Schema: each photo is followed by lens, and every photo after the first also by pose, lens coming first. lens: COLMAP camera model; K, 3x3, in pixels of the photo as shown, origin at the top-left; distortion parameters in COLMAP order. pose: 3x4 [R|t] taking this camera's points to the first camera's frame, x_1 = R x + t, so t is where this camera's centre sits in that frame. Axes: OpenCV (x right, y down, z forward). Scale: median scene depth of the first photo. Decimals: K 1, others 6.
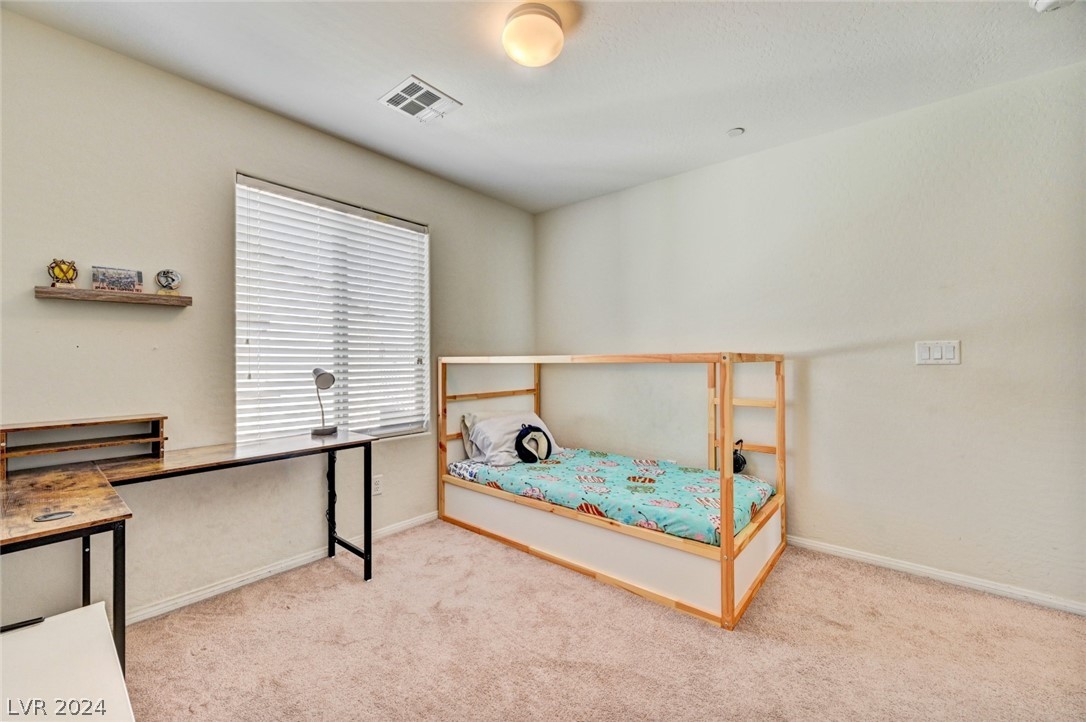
lens RADIAL K [[425.9, 0, 545.7], [0, 425.9, 358.2], [0, 0, 1]] dist [0.000179, 0.000378]
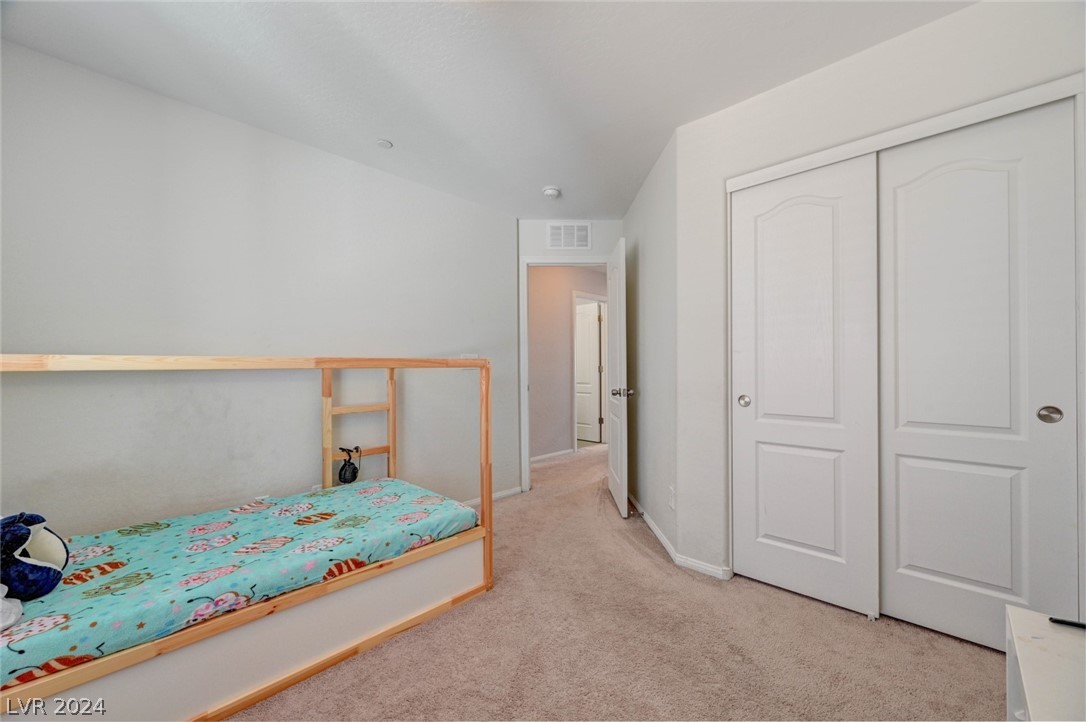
lens RADIAL K [[425.9, 0, 545.2], [0, 425.9, 366.7], [0, 0, 1]] dist [0.000179, 0.000378]
pose [[0.075248, 0.004808, 0.997153, -0.587958], [-0.000259, 0.999988, -0.004803, 0.011670], [-0.997165, 0.000104, 0.075249, 0.585110]]
